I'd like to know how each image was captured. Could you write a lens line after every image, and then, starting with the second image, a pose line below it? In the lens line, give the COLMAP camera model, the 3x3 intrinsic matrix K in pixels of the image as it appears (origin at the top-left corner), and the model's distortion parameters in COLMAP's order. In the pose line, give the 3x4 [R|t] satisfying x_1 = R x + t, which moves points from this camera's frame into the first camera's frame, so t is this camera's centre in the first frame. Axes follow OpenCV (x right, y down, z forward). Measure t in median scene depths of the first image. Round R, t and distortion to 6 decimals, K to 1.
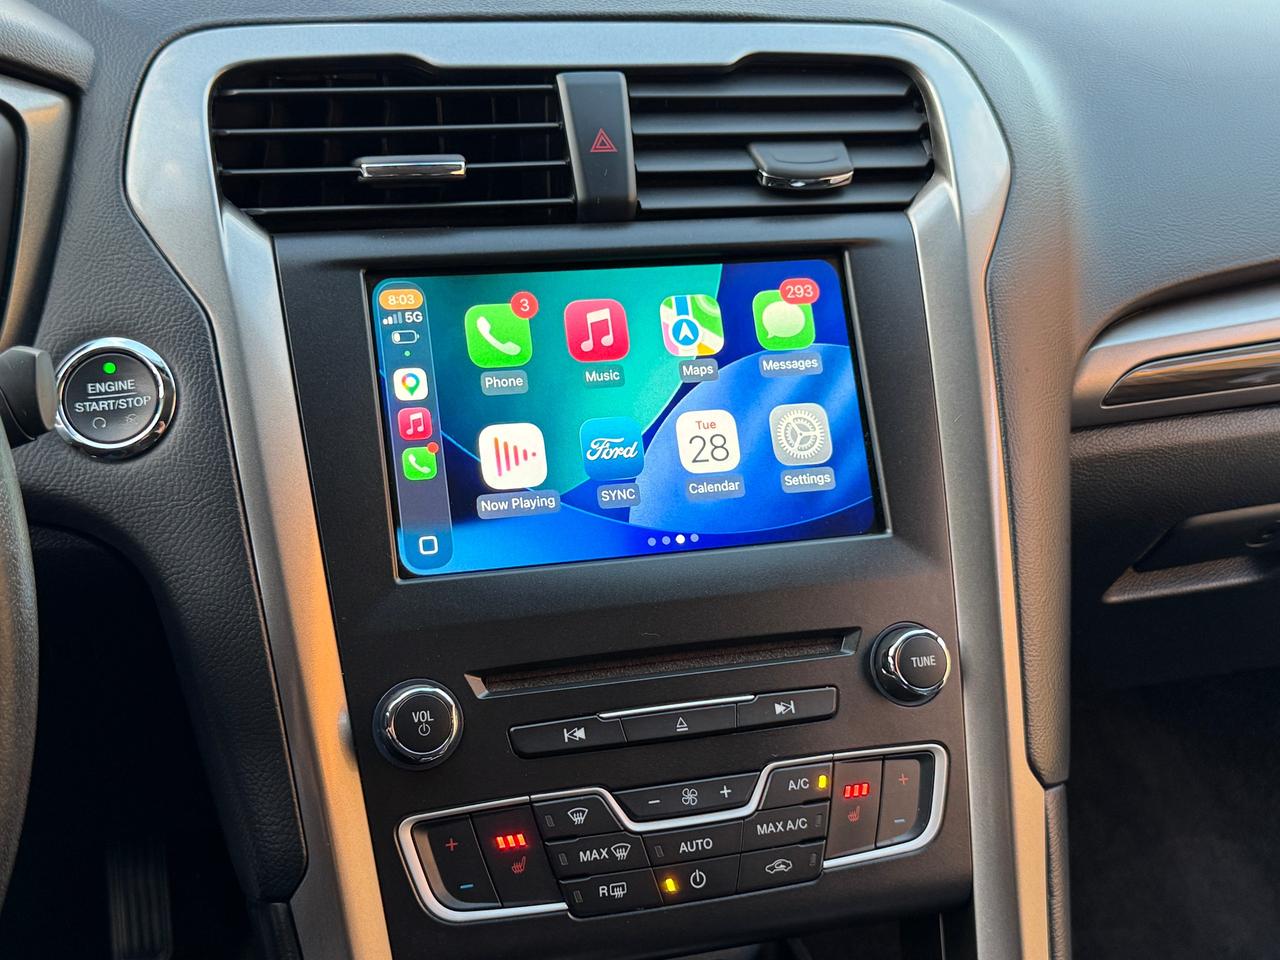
lens RADIAL K [[1584.7, 0, 633.9], [0, 1584.7, 477.9], [0, 0, 1]] dist [0.174001, 0.000000]
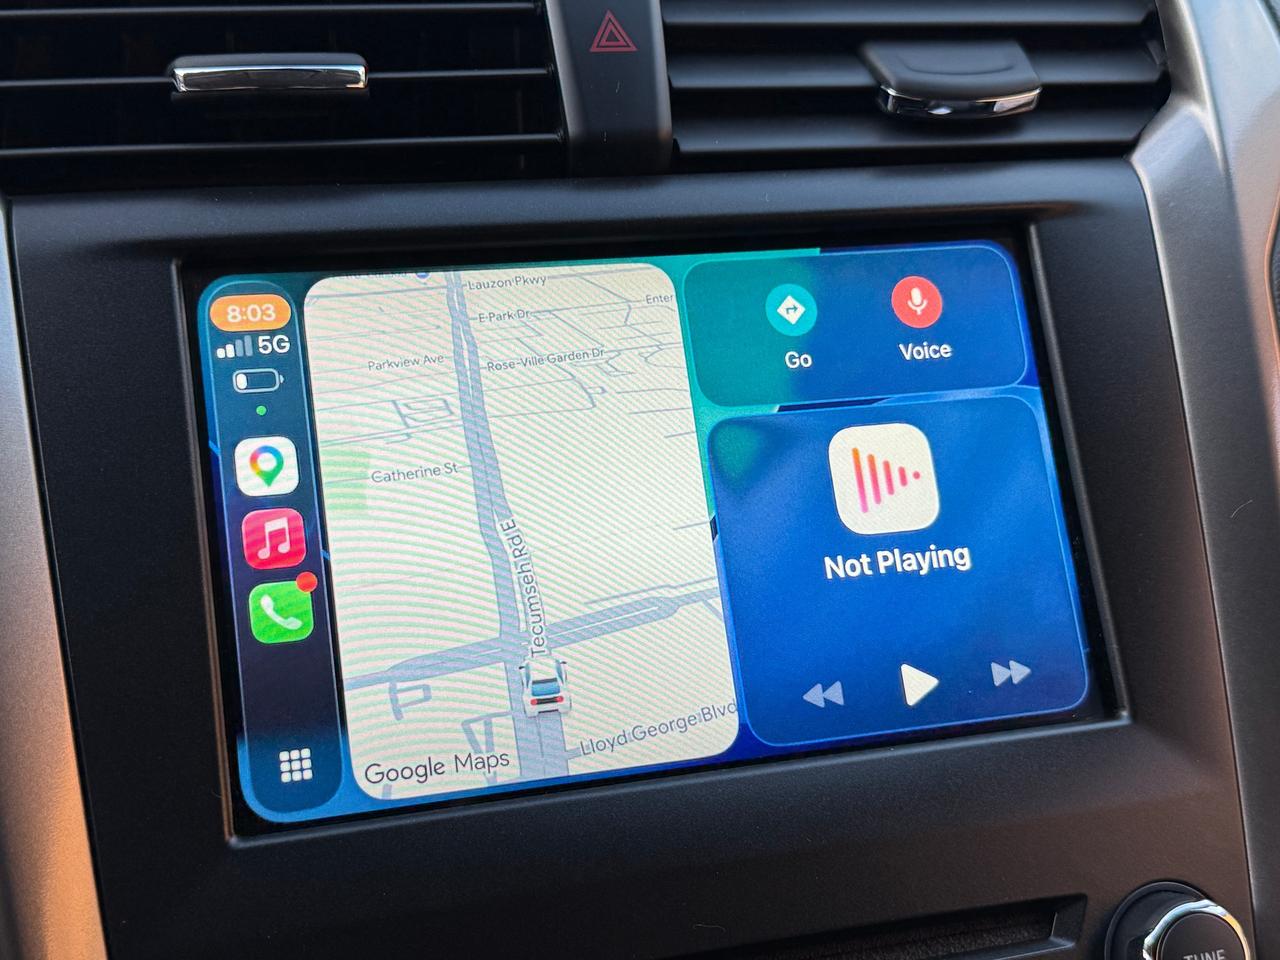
lens RADIAL K [[1658.4, 0, 644.5], [0, 1658.4, 475.6], [0, 0, 1]] dist [0.162396, 0.000000]
pose [[0.999962, -0.008687, 0.000034, -0.009284], [0.008686, 0.999842, -0.015529, -0.043769], [0.000101, 0.015529, 0.999879, 0.404797]]
